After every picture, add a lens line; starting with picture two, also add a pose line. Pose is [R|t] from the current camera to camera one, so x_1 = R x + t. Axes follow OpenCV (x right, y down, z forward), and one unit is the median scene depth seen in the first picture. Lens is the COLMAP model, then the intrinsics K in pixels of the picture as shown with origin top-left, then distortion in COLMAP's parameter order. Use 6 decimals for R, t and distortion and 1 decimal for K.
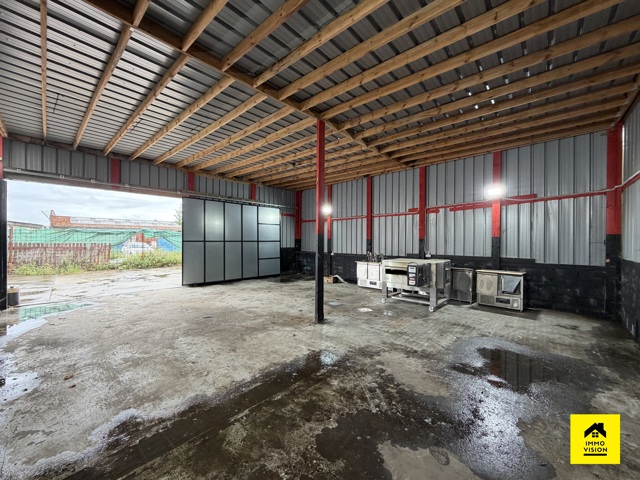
lens RADIAL K [[254.5, 0, 317.3], [0, 254.5, 241.2], [0, 0, 1]] dist [0.000077, -0.000426]
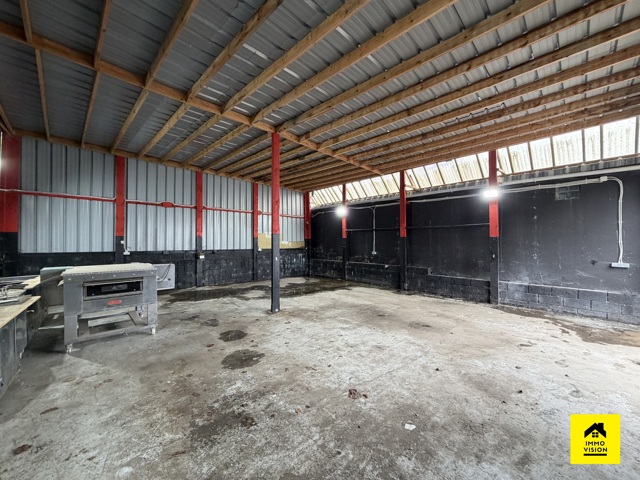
lens RADIAL K [[254.5, 0, 318.4], [0, 254.5, 240.4], [0, 0, 1]] dist [0.000077, -0.000426]
pose [[-0.997244, -0.007711, 0.073794, -0.227732], [-0.008181, 0.999948, -0.006078, 0.004131], [-0.073744, -0.006665, -0.997255, 1.835171]]
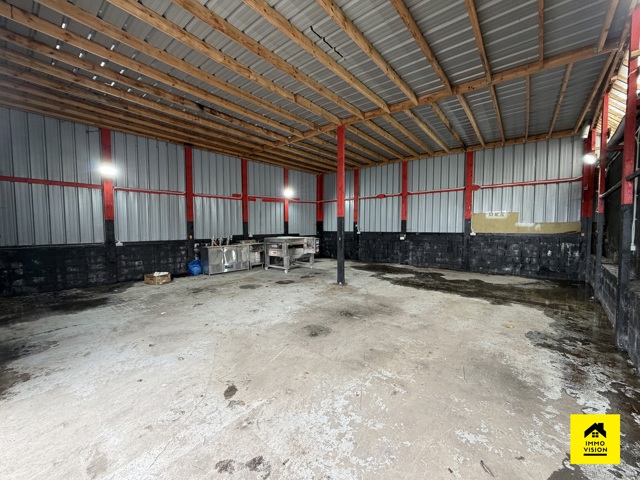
lens RADIAL K [[254.5, 0, 316.5], [0, 254.5, 238.7], [0, 0, 1]] dist [0.000077, -0.000426]
pose [[-0.028507, -0.051794, 0.998251, -1.106575], [0.003003, 0.998648, 0.051900, 0.011751], [-0.999589, 0.004477, -0.028313, 1.006806]]
